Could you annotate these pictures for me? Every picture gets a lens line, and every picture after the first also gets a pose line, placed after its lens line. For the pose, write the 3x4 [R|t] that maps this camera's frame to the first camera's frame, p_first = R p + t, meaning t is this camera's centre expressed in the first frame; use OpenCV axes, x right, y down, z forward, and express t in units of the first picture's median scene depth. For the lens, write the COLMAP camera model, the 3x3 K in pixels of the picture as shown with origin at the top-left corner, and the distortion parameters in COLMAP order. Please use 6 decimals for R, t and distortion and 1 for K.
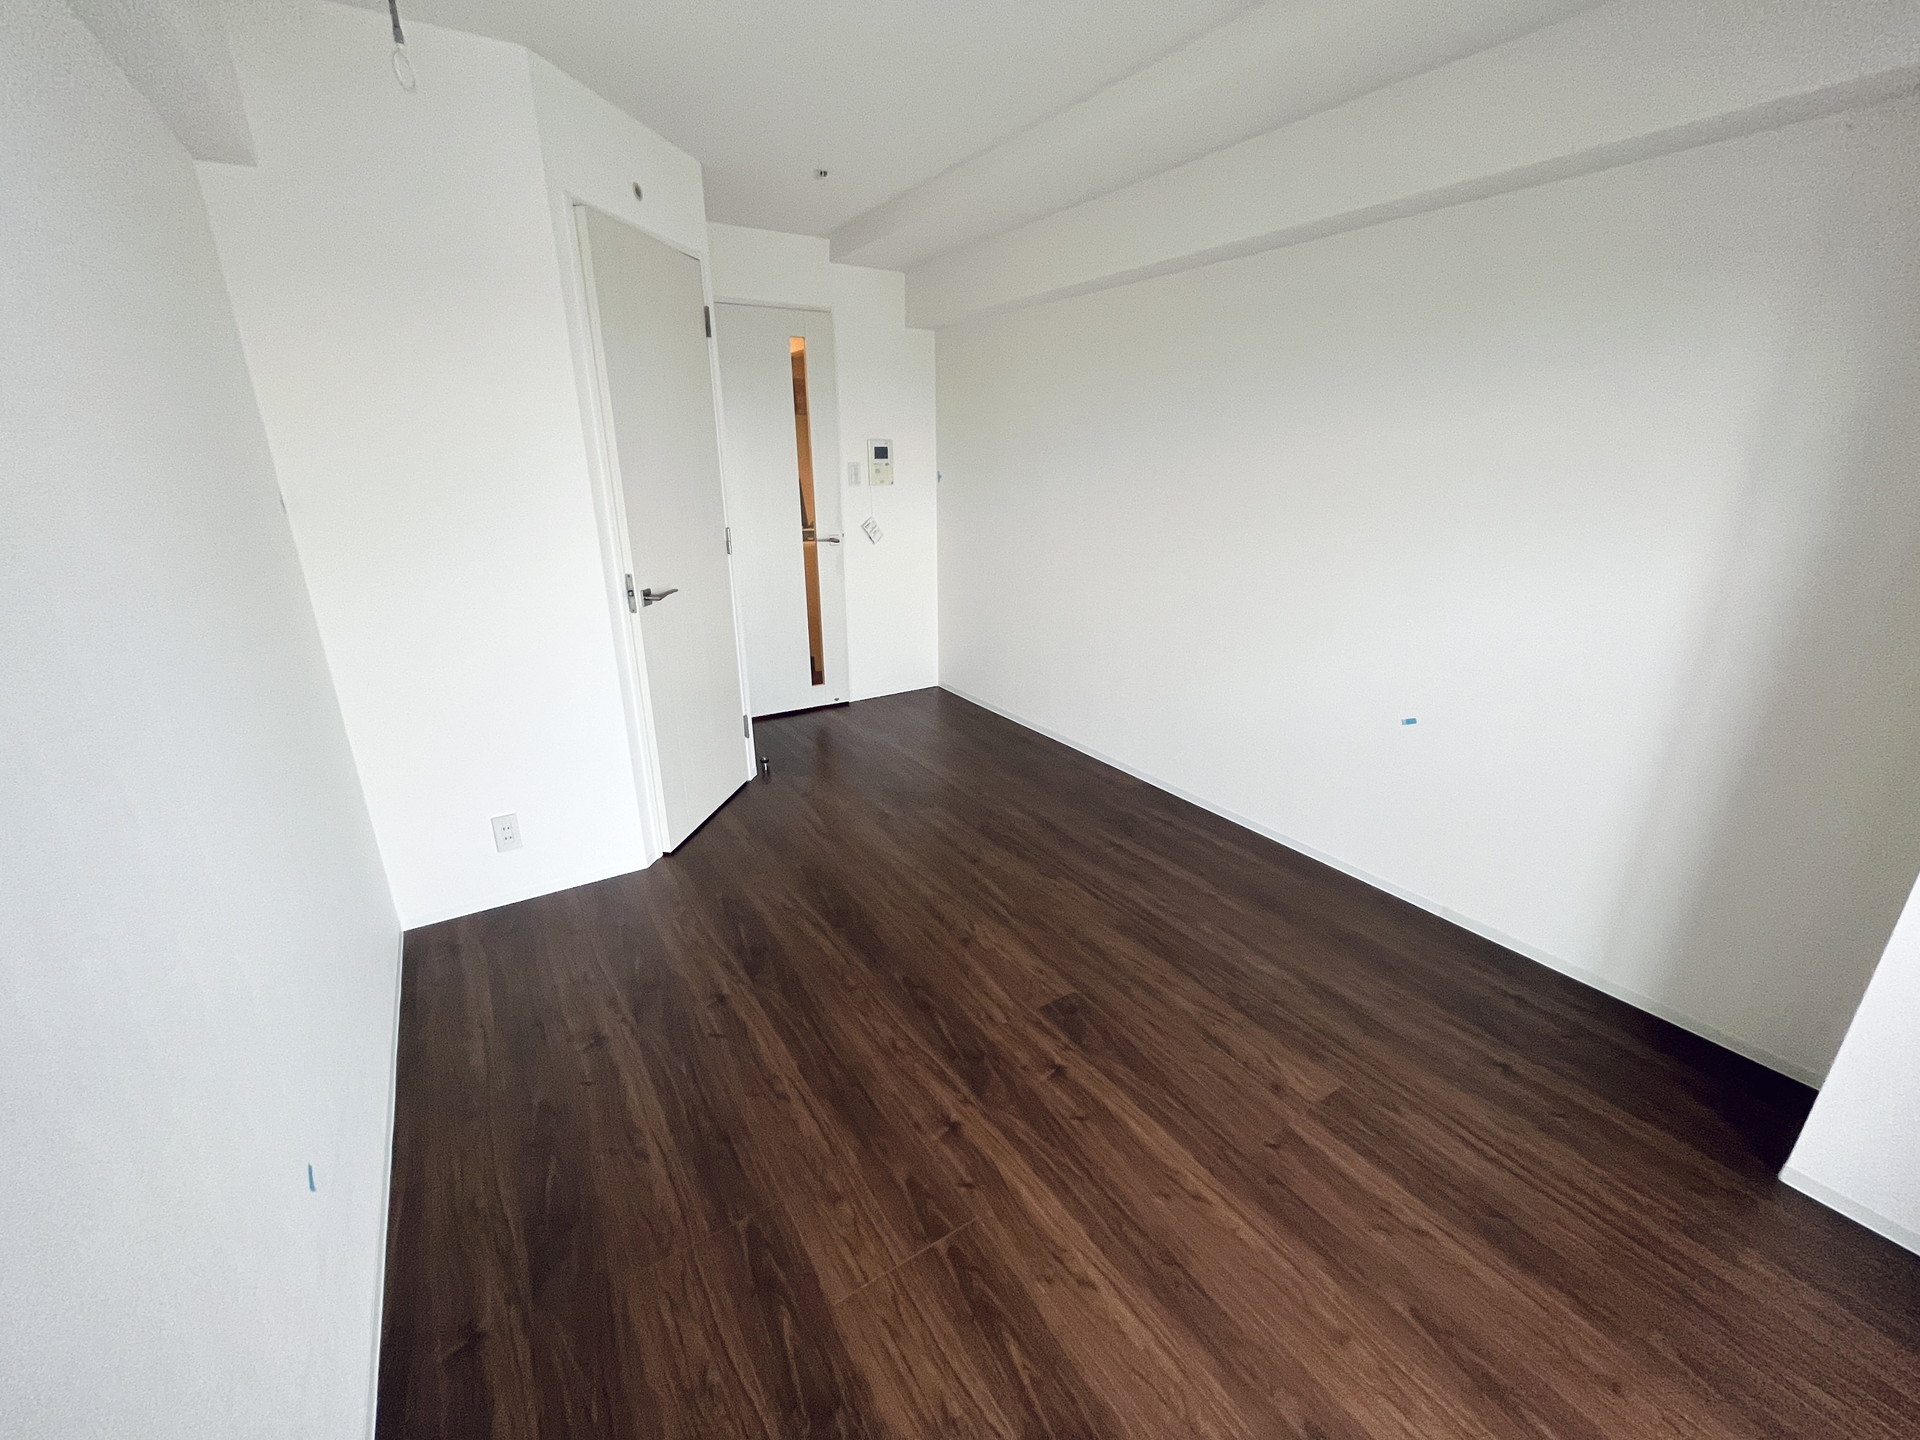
lens RADIAL K [[778.8, 0, 959.1], [0, 778.8, 719.2], [0, 0, 1]] dist [-0.003066, -0.000209]
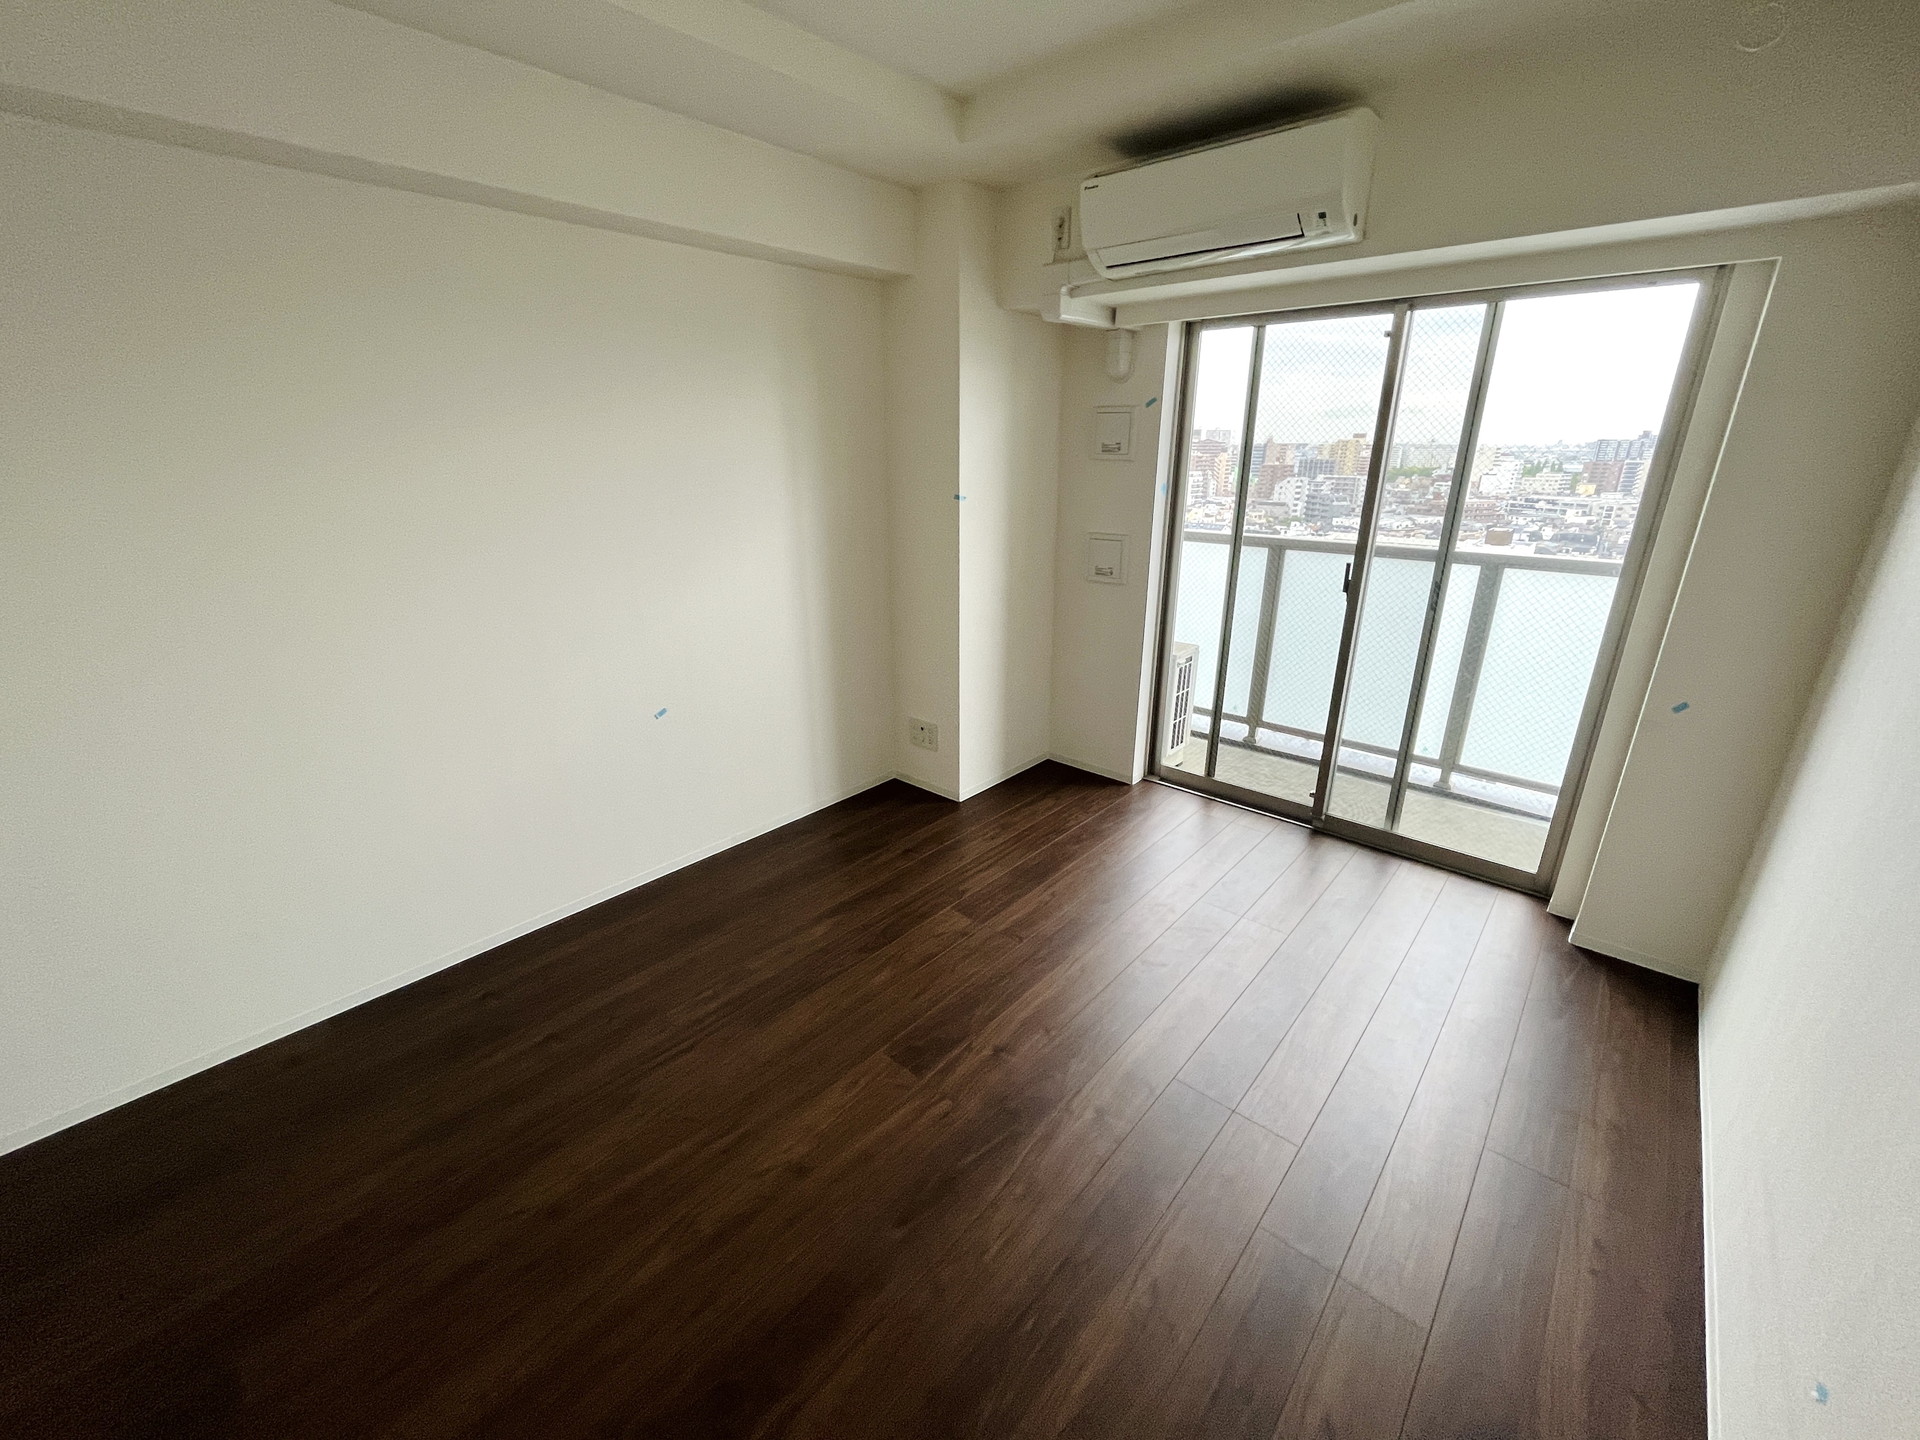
lens RADIAL K [[778.8, 0, 961.5], [0, 778.8, 715.1], [0, 0, 1]] dist [-0.003066, -0.000209]
pose [[-0.275059, -0.311413, 0.909596, -0.599484], [0.314765, 0.864780, 0.391253, -0.330486], [-0.908442, 0.393926, -0.139844, 0.895991]]
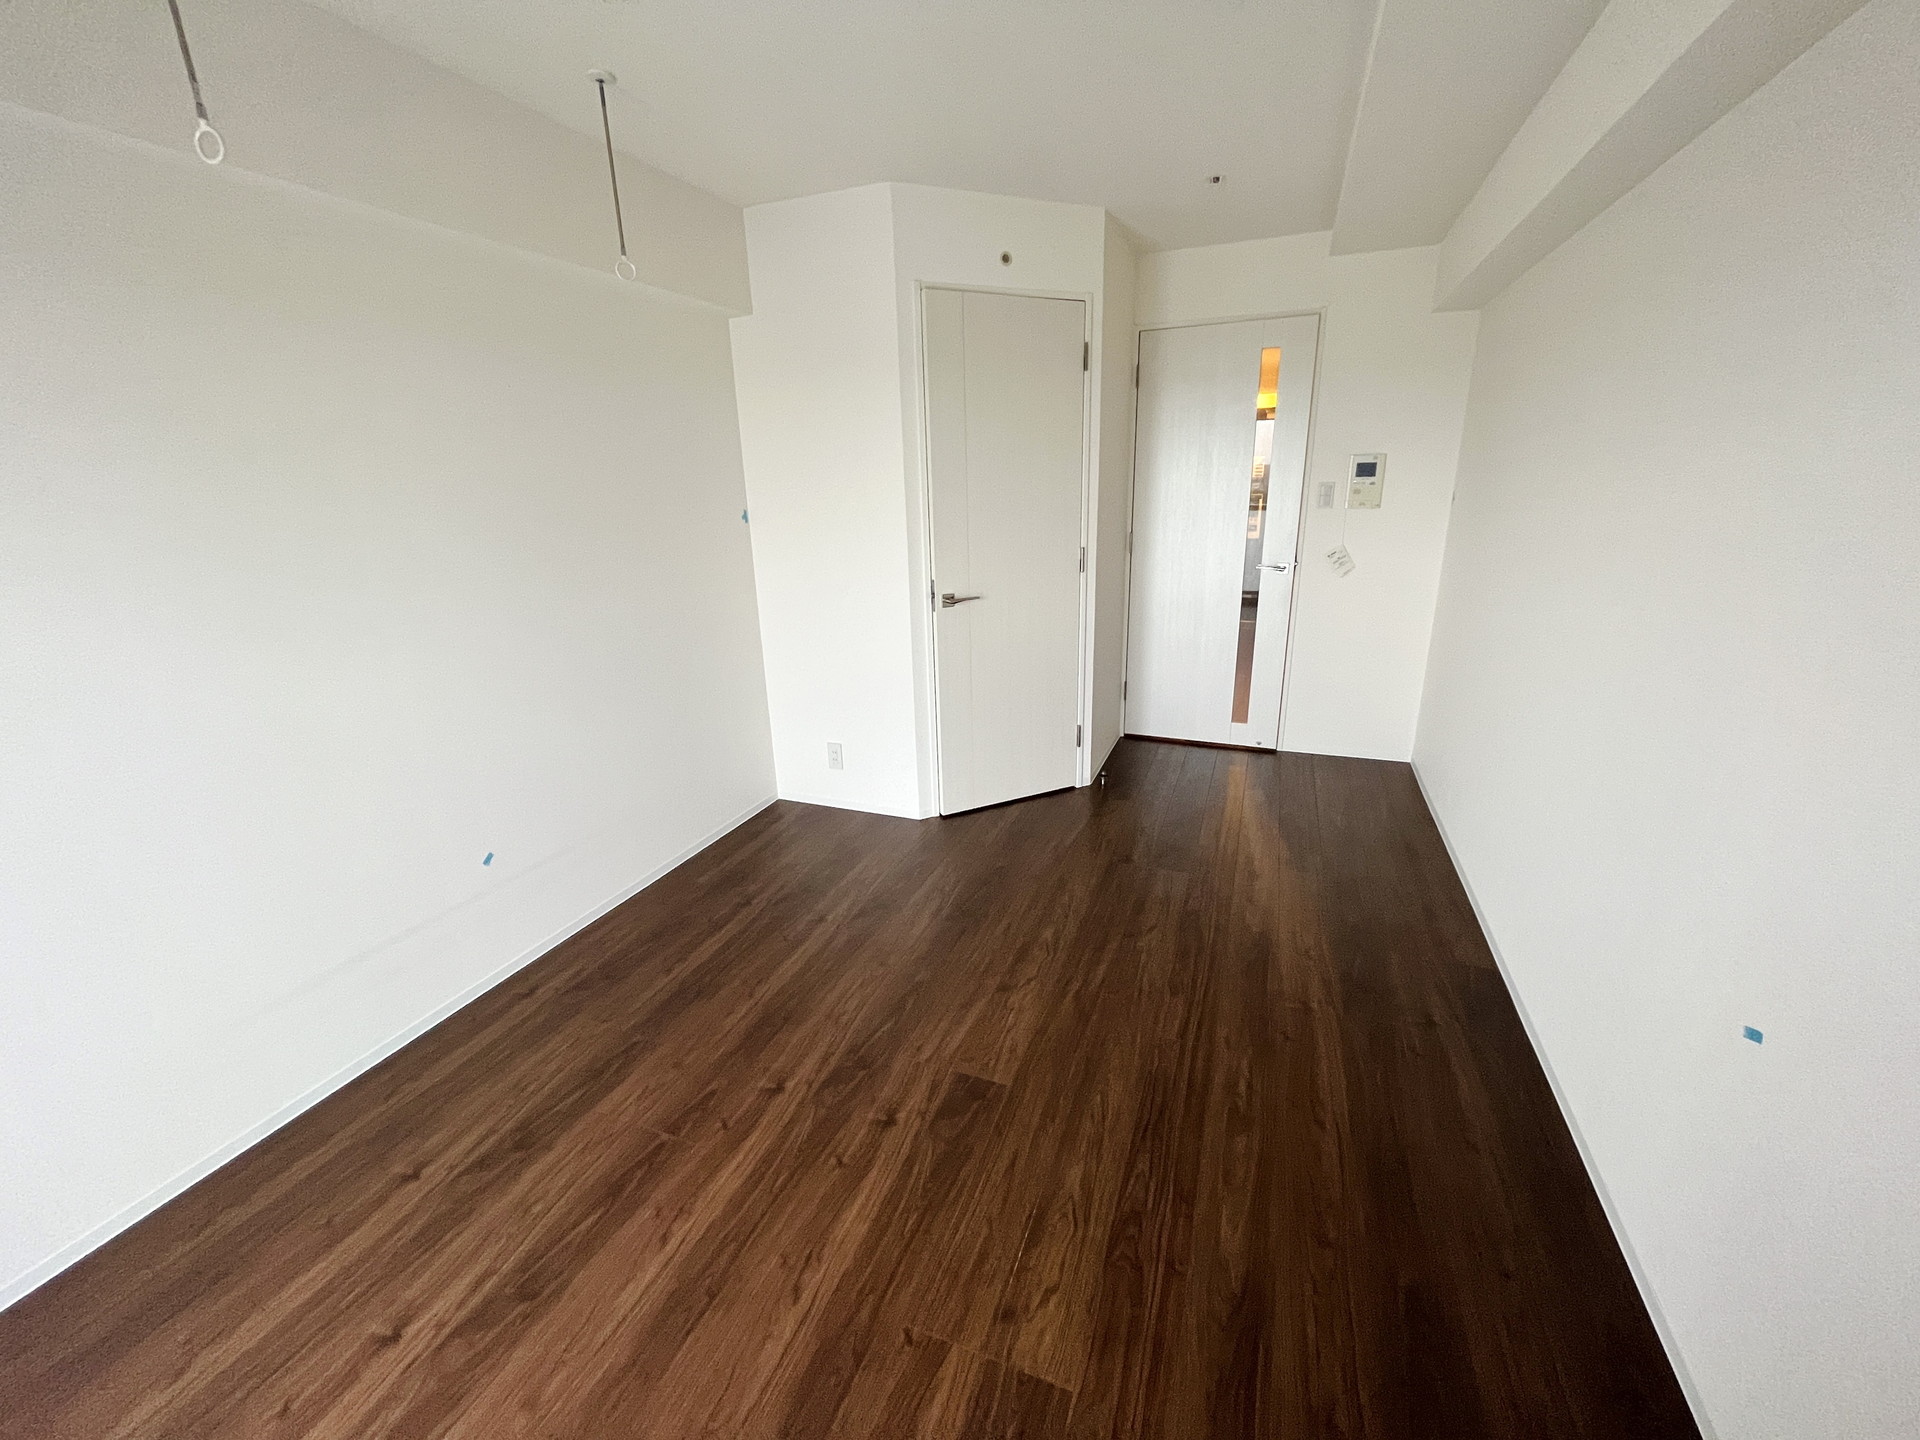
lens RADIAL K [[778.8, 0, 959.6], [0, 778.8, 720.4], [0, 0, 1]] dist [-0.003066, -0.000209]
pose [[0.584182, 0.229919, -0.778376, 0.719509], [-0.239782, 0.965119, 0.105120, -0.133306], [0.775394, 0.125232, 0.618936, 0.360405]]
